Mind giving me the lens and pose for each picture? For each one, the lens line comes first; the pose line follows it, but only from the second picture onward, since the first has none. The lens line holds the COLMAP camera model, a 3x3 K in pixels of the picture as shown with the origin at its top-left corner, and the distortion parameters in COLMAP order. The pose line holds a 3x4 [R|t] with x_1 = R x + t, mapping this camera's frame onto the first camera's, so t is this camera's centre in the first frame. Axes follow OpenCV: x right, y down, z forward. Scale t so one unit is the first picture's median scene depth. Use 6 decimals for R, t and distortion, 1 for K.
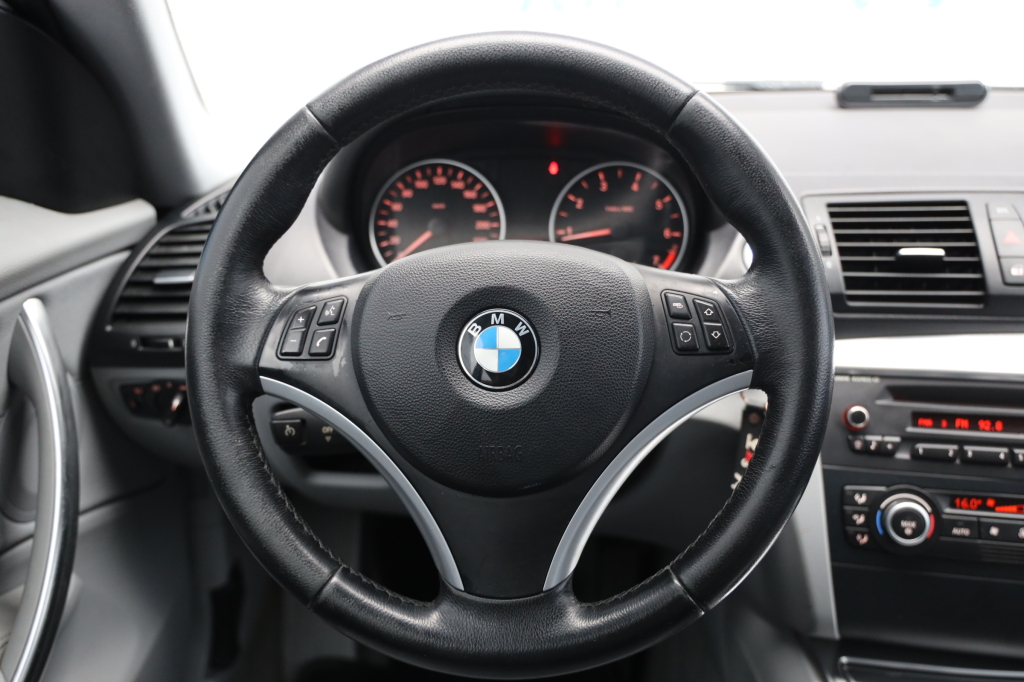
lens RADIAL K [[1090.3, 0, 515.4], [0, 1090.3, 336.9], [0, 0, 1]] dist [0.051738, 0.000000]
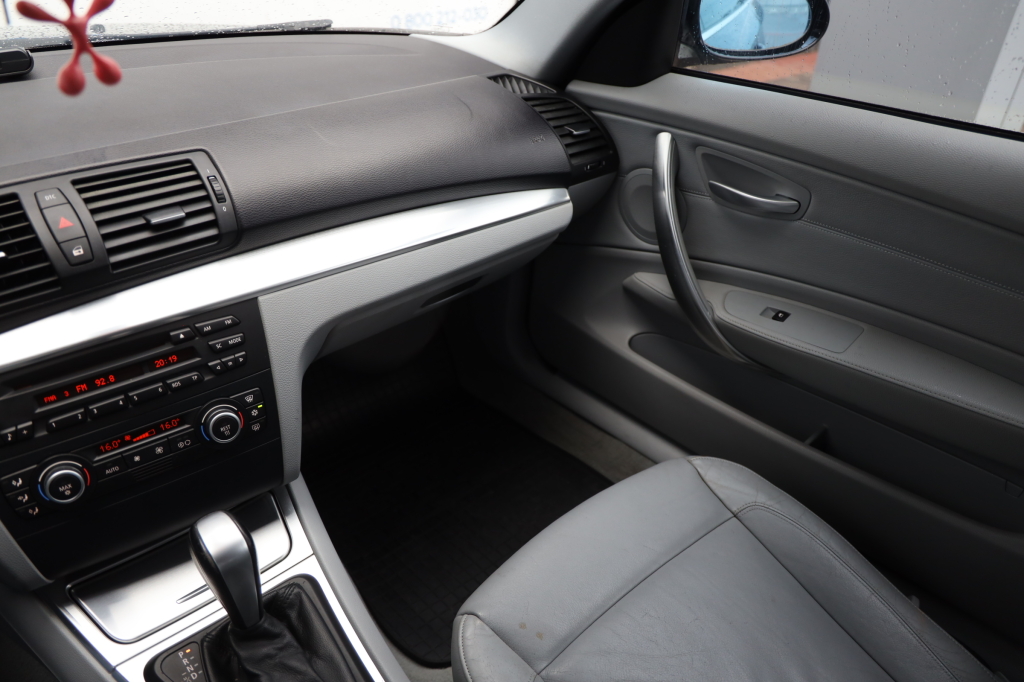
lens RADIAL K [[748.7, 0, 519.2], [0, 748.7, 342.7], [0, 0, 1]] dist [-0.068703, 0.041358]
pose [[0.692067, -0.378529, 0.614621, 0.336471], [0.199690, 0.918641, 0.340915, -0.180805], [-0.693662, -0.113203, 0.711349, 0.143550]]
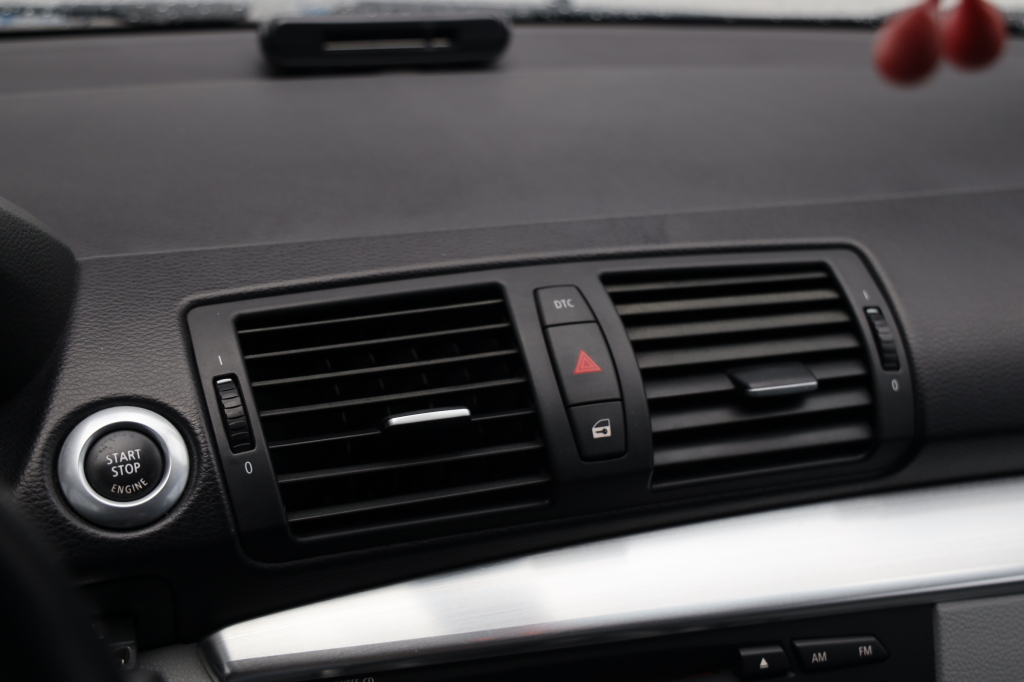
lens RADIAL K [[1330.5, 0, 513.0], [0, 1330.5, 348.5], [0, 0, 1]] dist [0.125309, 0.000000]
pose [[0.919530, -0.123750, 0.373030, 0.236204], [0.093228, 0.990725, 0.098855, -0.208385], [-0.381803, -0.056124, 0.922538, 0.554716]]
